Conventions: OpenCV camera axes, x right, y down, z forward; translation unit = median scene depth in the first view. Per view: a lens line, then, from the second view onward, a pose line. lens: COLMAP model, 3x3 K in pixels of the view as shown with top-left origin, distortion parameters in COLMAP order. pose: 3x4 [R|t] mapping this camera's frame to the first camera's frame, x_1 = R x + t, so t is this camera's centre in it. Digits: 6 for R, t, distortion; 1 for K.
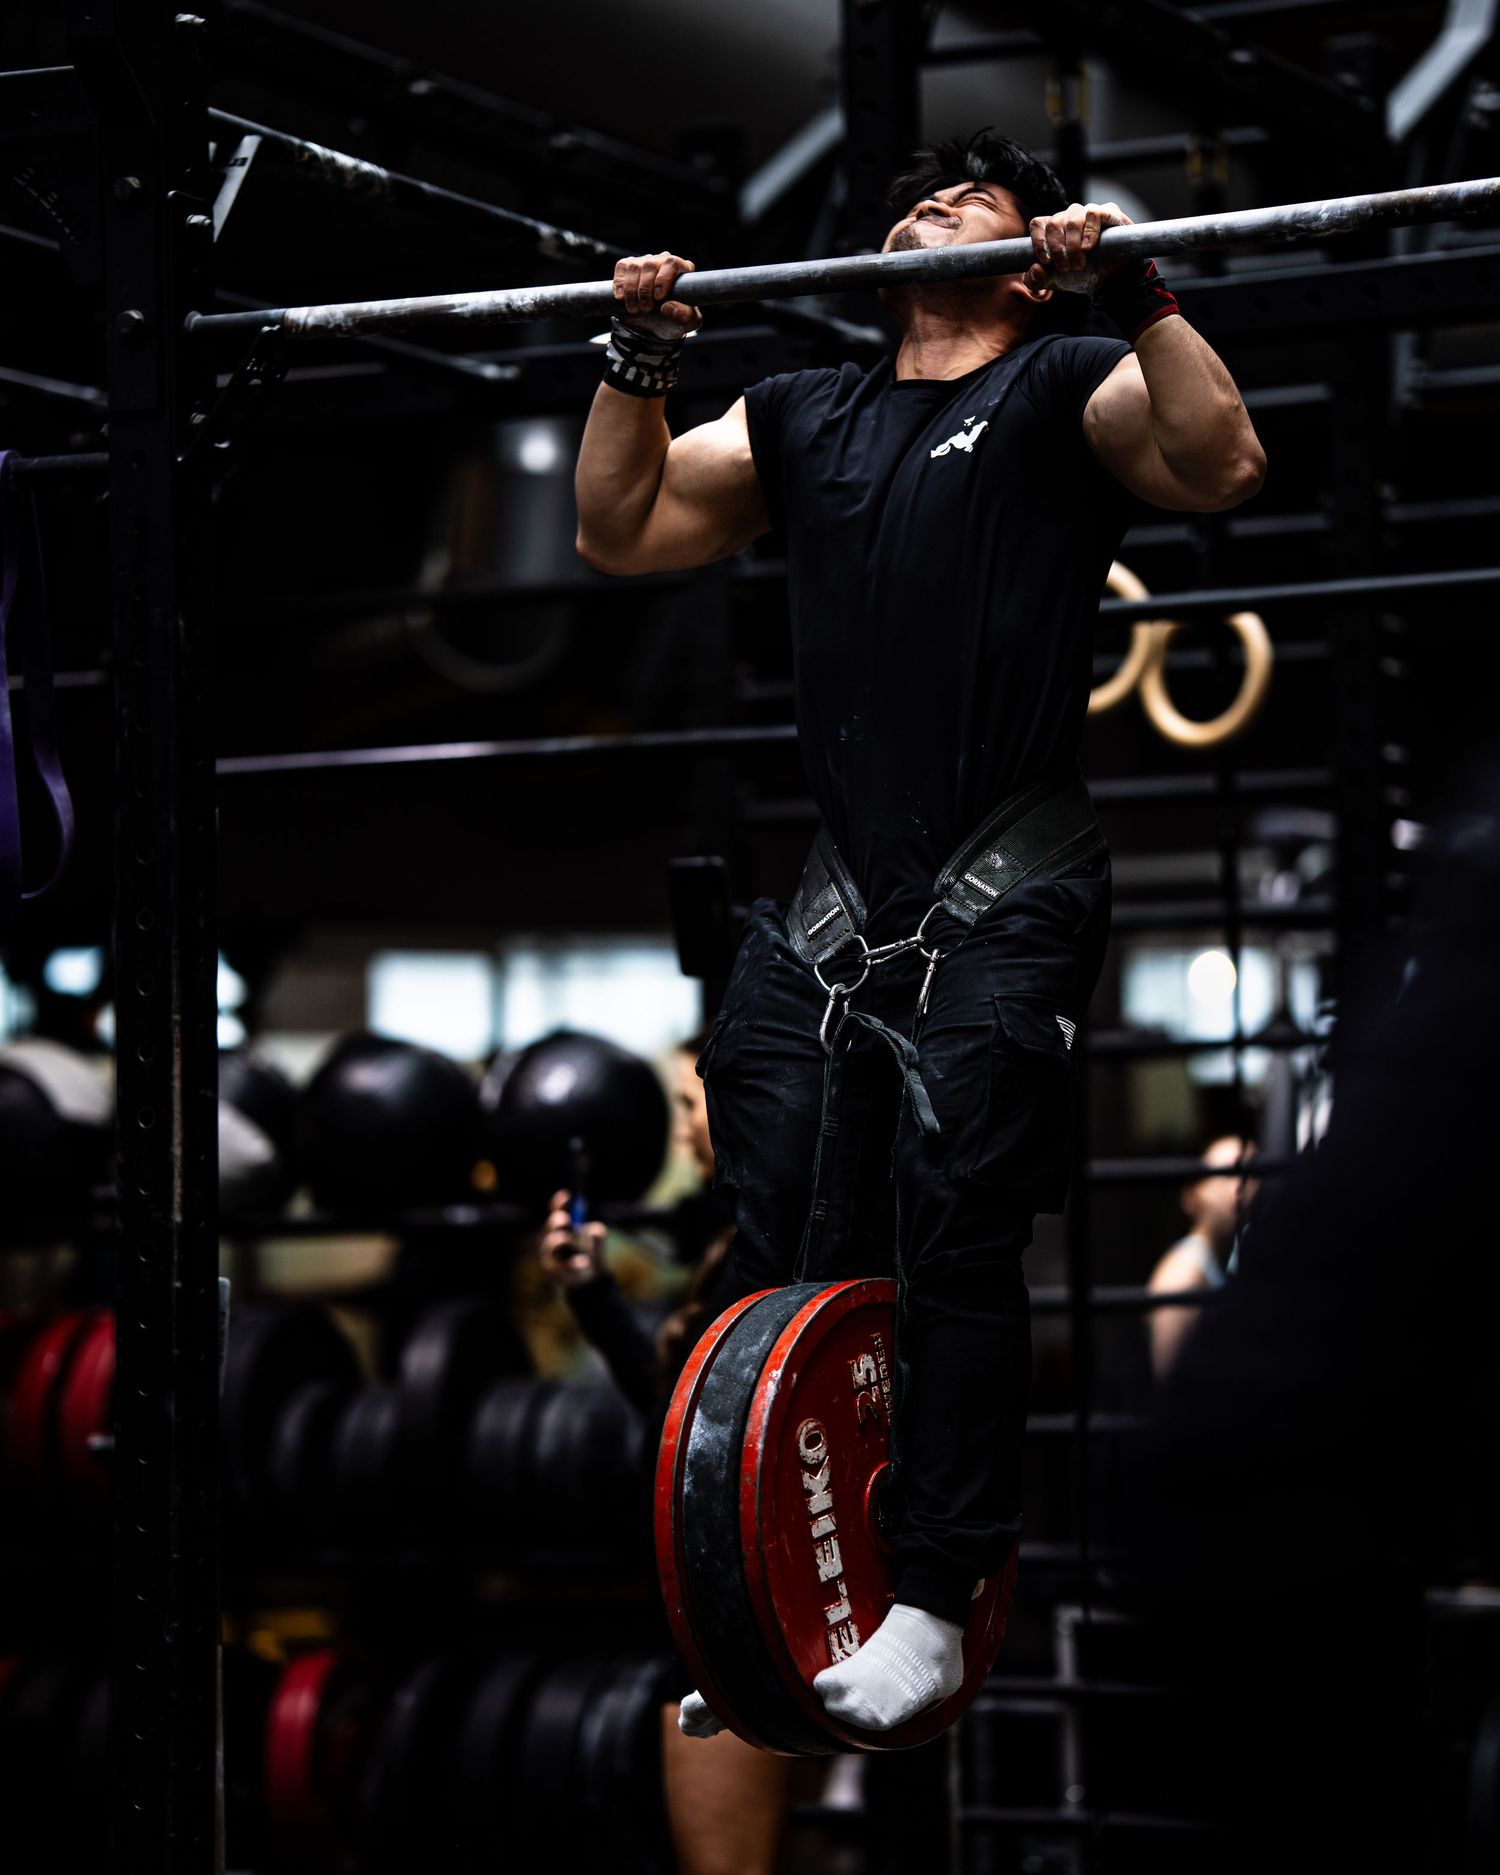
lens RADIAL K [[5752.8, 0, 822.8], [0, 5752.8, 925.1], [0, 0, 1]] dist [0.843999, 0.000000]
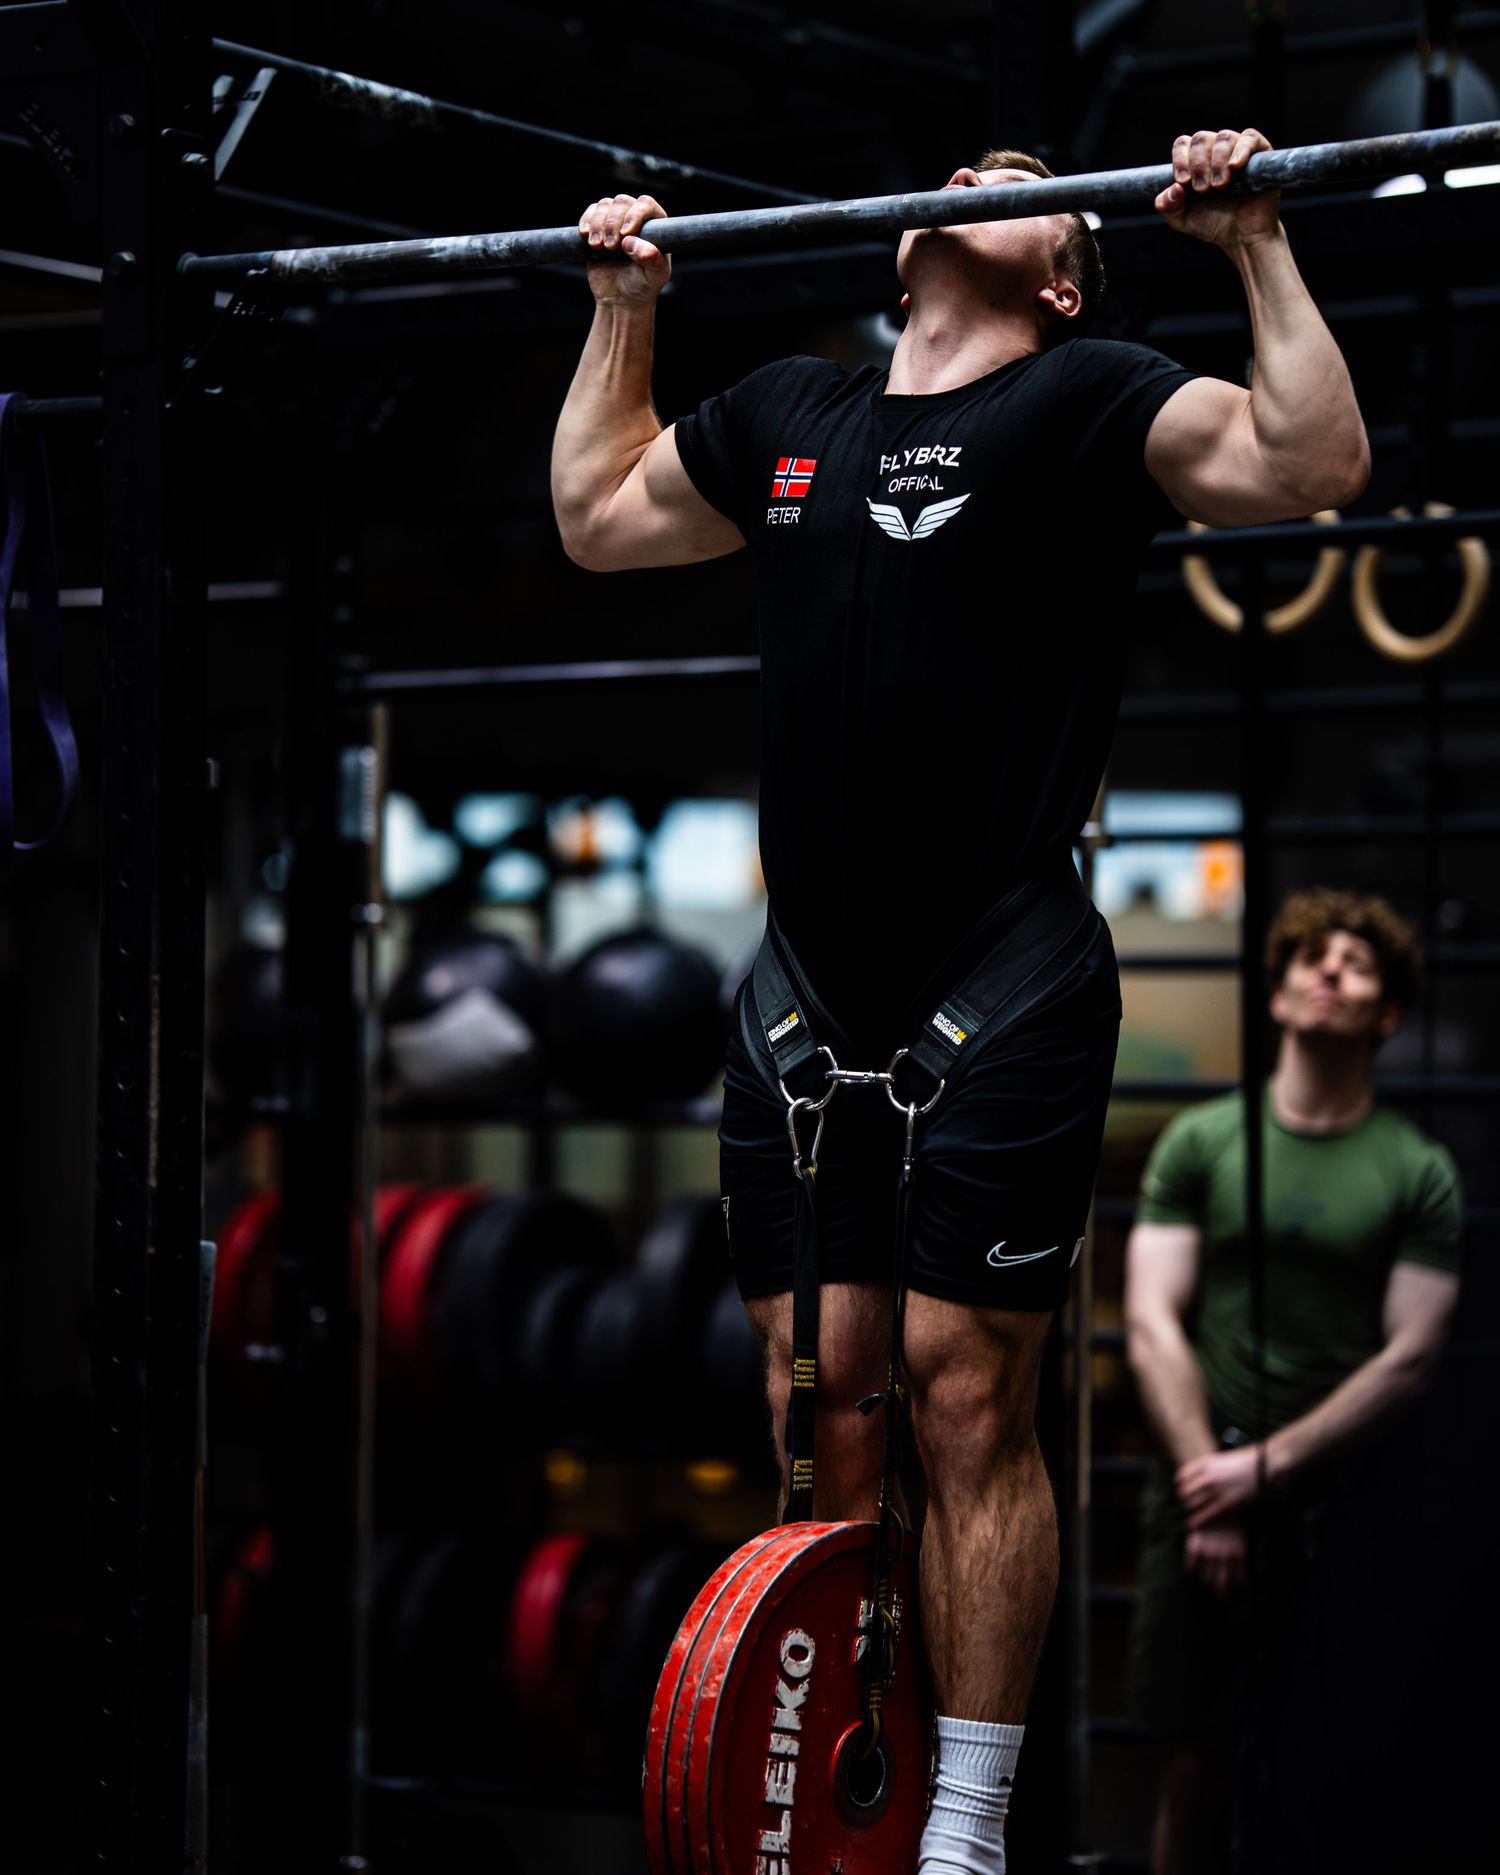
lens RADIAL K [[5515.5, 0, 717.3], [0, 5515.5, 882.1], [0, 0, 1]] dist [0.841423, 0.000000]
pose [[0.991670, 0.017195, -0.127654, 0.101335], [-0.013605, 0.999489, 0.028941, -0.028373], [0.128086, -0.026963, 0.991396, 0.082756]]
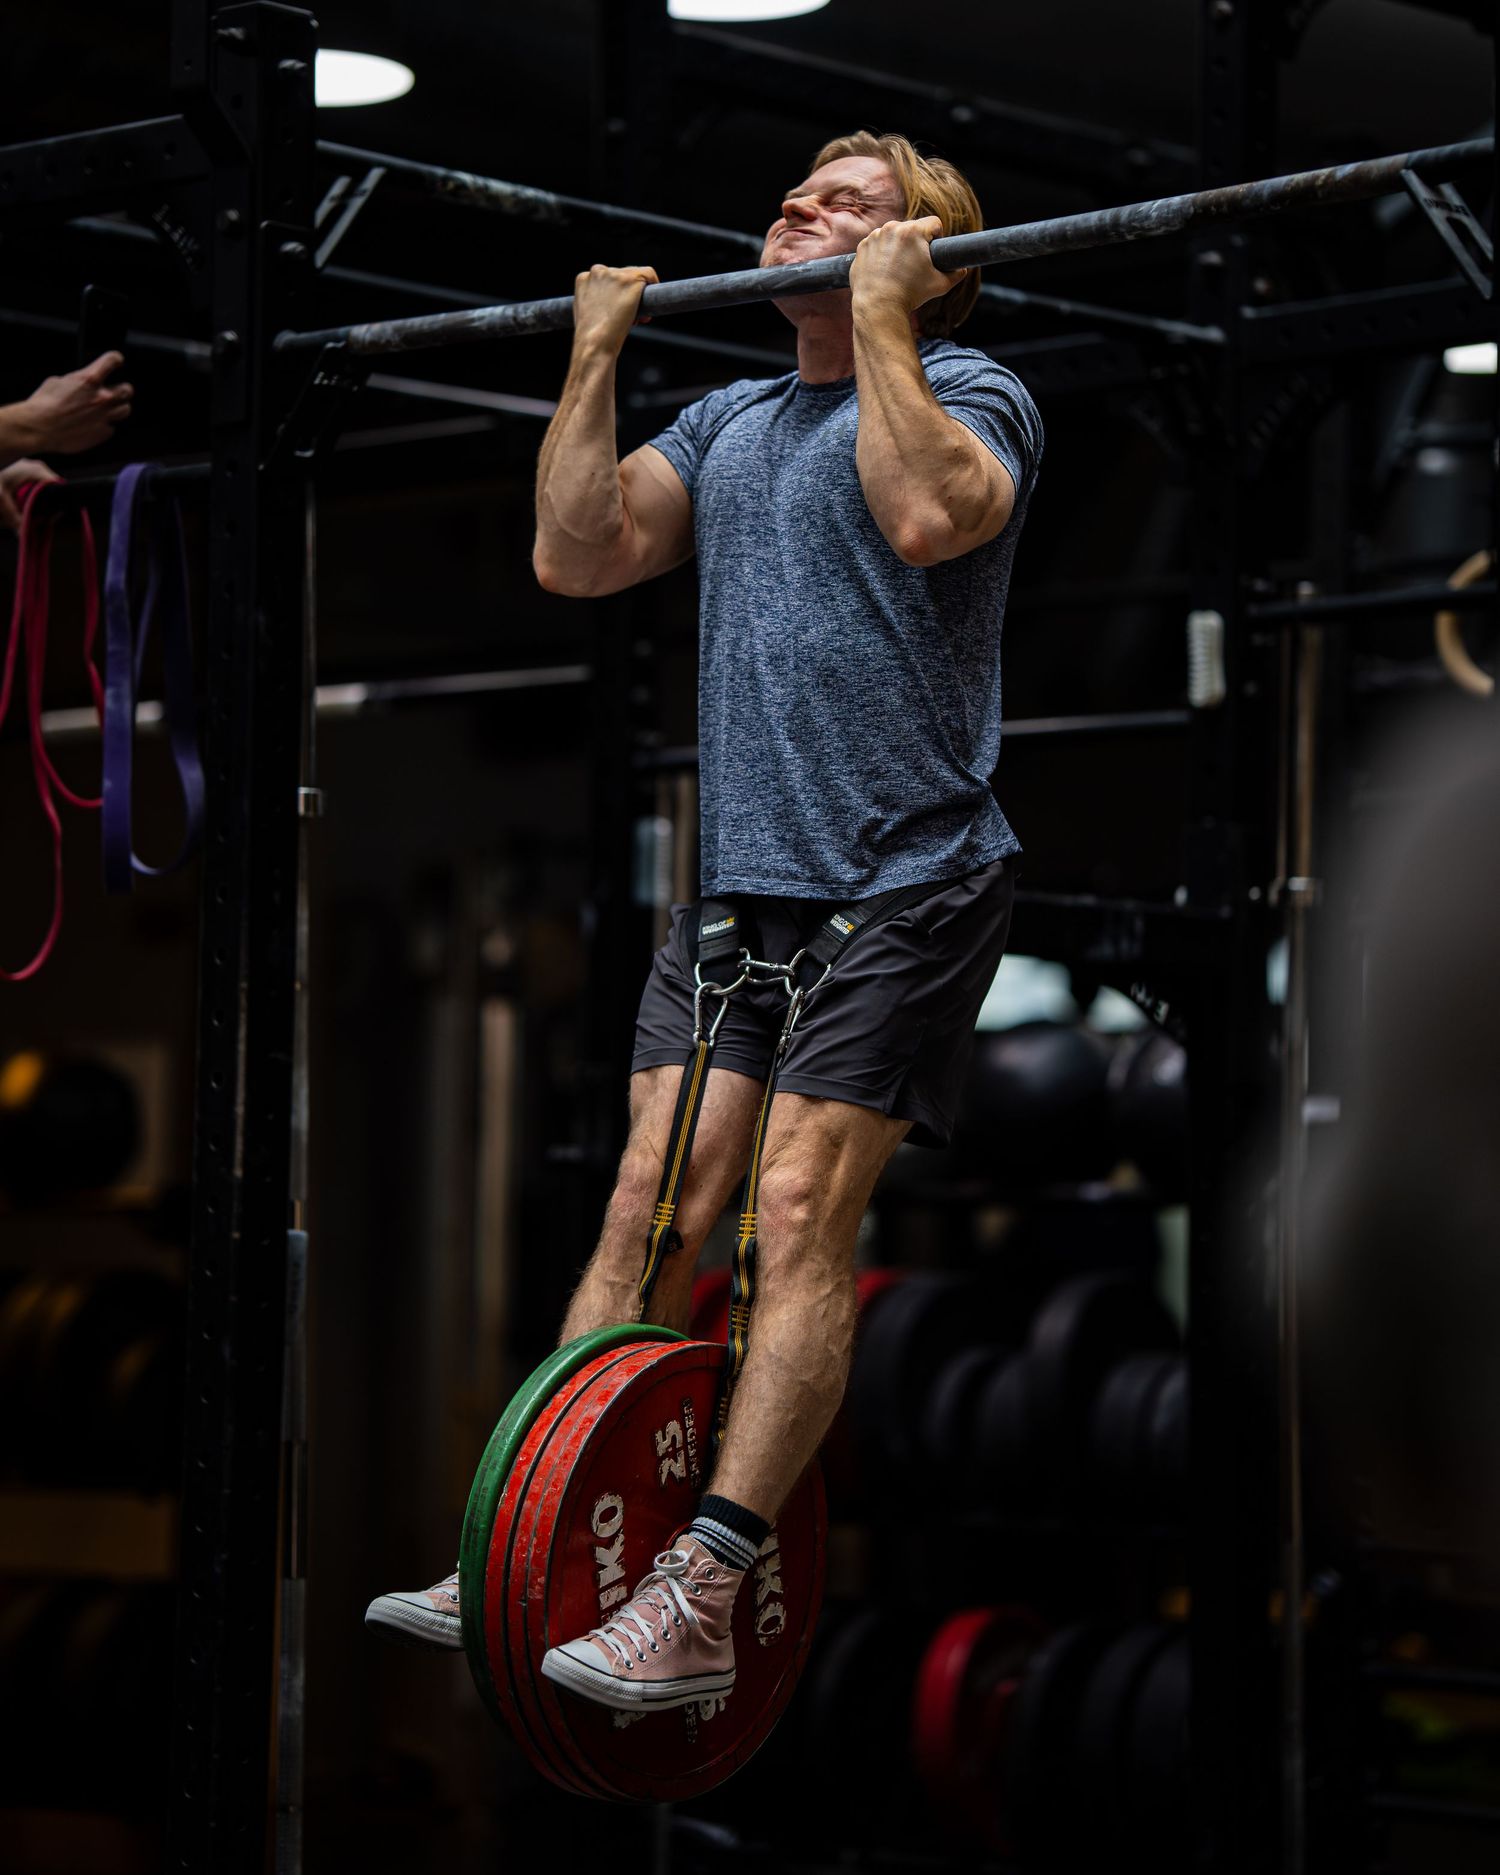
lens RADIAL K [[5515.5, 0, 708.3], [0, 5515.5, 781.4], [0, 0, 1]] dist [0.841423, 0.000000]
pose [[0.955767, 0.004119, -0.294097, 0.270344], [-0.011211, 0.999685, -0.022434, 0.000335], [0.293912, 0.024739, 0.955512, 0.044156]]
